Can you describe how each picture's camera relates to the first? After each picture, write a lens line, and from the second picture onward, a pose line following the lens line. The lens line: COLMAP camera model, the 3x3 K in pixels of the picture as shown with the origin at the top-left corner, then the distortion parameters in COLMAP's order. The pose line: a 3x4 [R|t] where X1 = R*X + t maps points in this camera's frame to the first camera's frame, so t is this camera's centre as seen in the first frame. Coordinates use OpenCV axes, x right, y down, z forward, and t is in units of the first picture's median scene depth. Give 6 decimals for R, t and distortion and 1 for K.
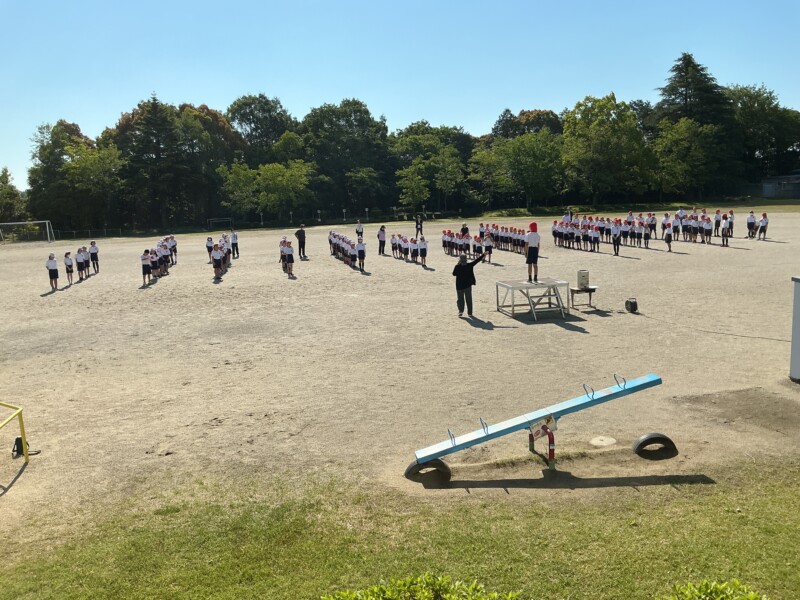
lens RADIAL K [[658.7, 0, 400.8], [0, 658.7, 308.7], [0, 0, 1]] dist [0.102368, -0.207168]
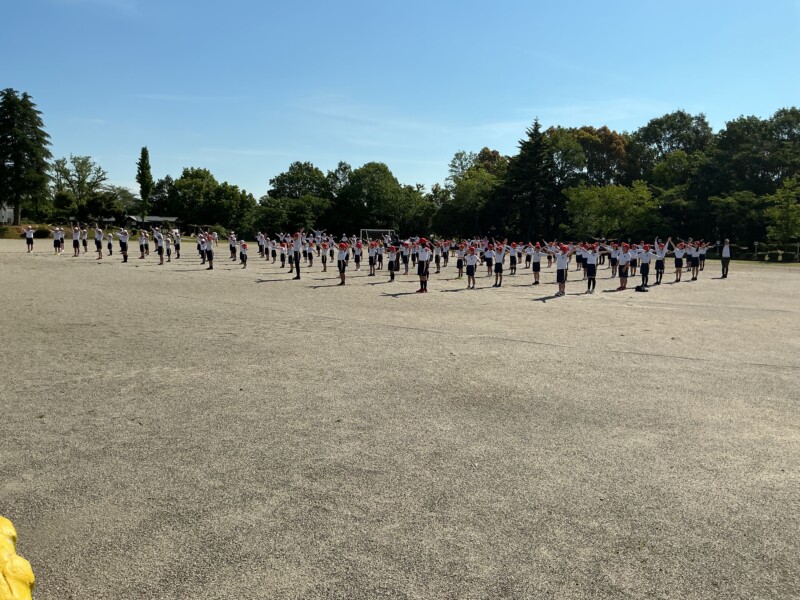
lens RADIAL K [[661.6, 0, 400.0], [0, 661.6, 300.0], [0, 0, 1]] dist [0.110551, -0.227525]
pose [[0.623960, 0.141732, -0.768496, 0.311163], [-0.182183, 0.982700, 0.033318, -0.035728], [0.759923, 0.119217, 0.638987, 0.180821]]
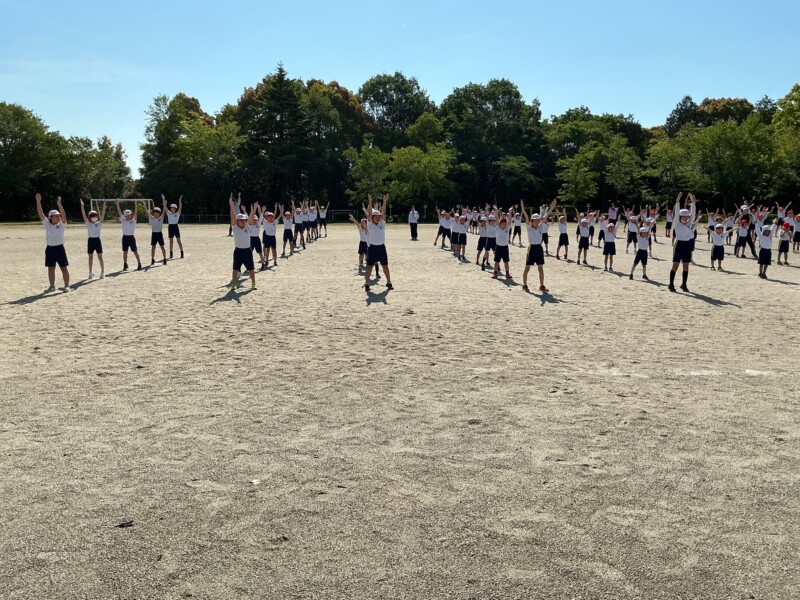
lens RADIAL K [[662.1, 0, 400.0], [0, 662.1, 300.0], [0, 0, 1]] dist [0.073104, -0.155984]
pose [[0.984790, 0.068982, -0.159468, -0.049896], [-0.072328, 0.997264, -0.015266, -0.010126], [0.157979, 0.026568, 0.987085, 0.152041]]
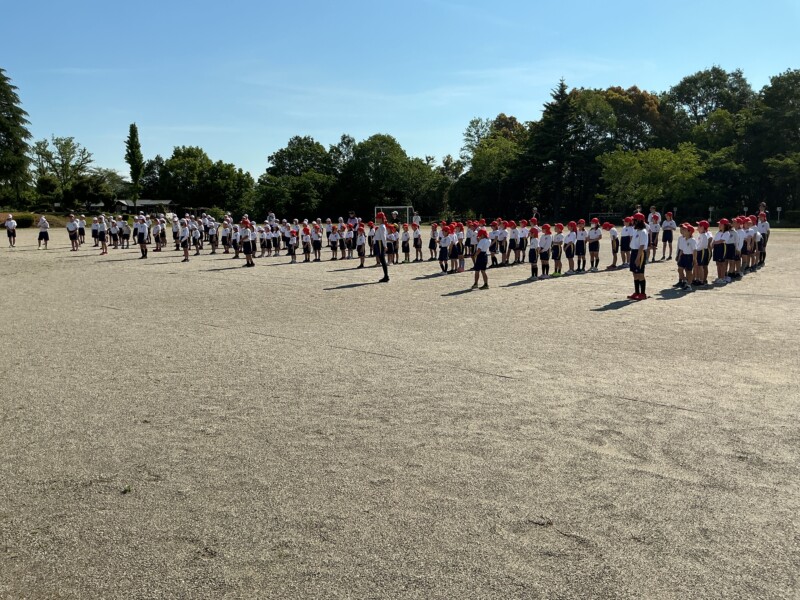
lens RADIAL K [[658.7, 0, 400.8], [0, 658.7, 308.7], [0, 0, 1]] dist [0.102368, -0.207168]
pose [[0.639476, 0.156991, -0.752612, 0.228547], [-0.150501, 0.985551, 0.077704, -0.034582], [0.753937, 0.063579, 0.653863, 0.200856]]
